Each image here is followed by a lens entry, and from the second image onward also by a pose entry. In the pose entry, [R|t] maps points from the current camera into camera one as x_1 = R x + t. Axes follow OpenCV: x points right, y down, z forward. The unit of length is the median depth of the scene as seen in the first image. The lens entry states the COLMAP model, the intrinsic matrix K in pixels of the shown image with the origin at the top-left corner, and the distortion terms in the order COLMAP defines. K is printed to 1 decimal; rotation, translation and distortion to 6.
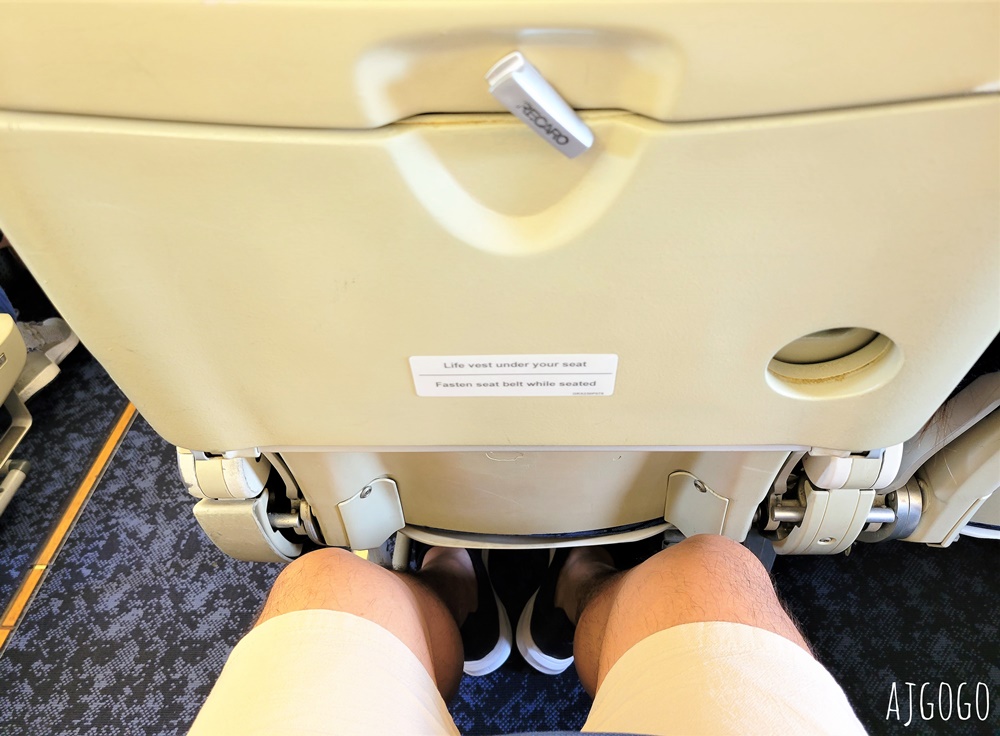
lens RADIAL K [[783.4, 0, 502.7], [0, 783.4, 368.6], [0, 0, 1]] dist [0.018660, -0.015691]
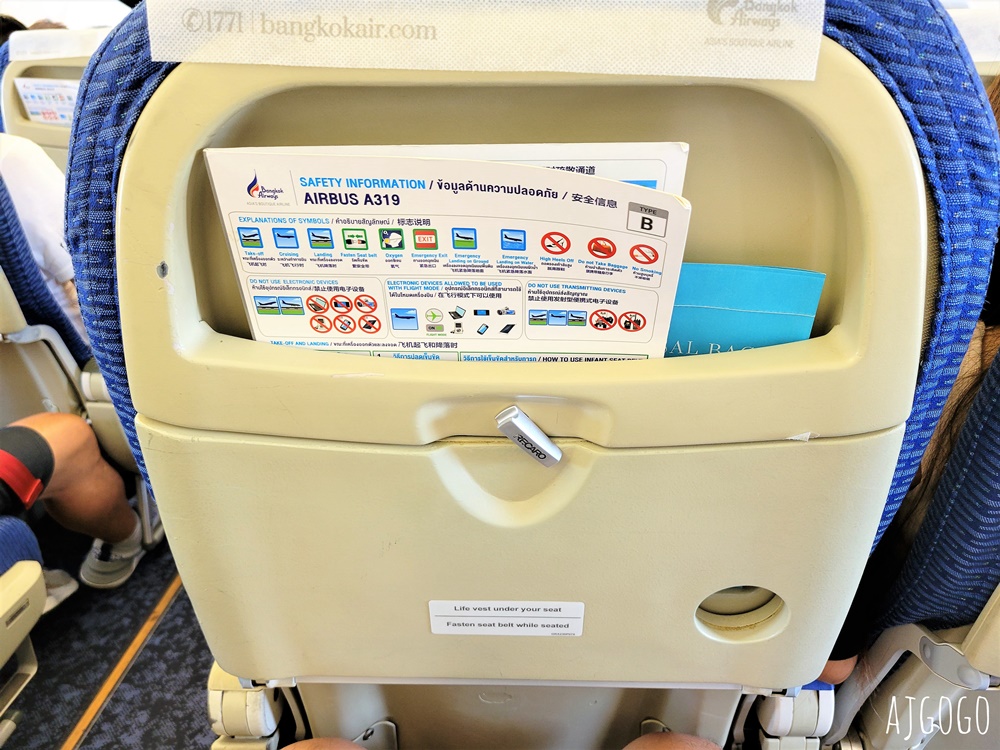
lens RADIAL K [[783.4, 0, 503.9], [0, 783.4, 376.6], [0, 0, 1]] dist [0.018660, -0.015691]
pose [[0.999575, 0.027800, 0.008730, -0.011812], [-0.023698, 0.949933, -0.311553, 0.030910], [-0.016954, 0.311214, 0.950189, -0.337646]]
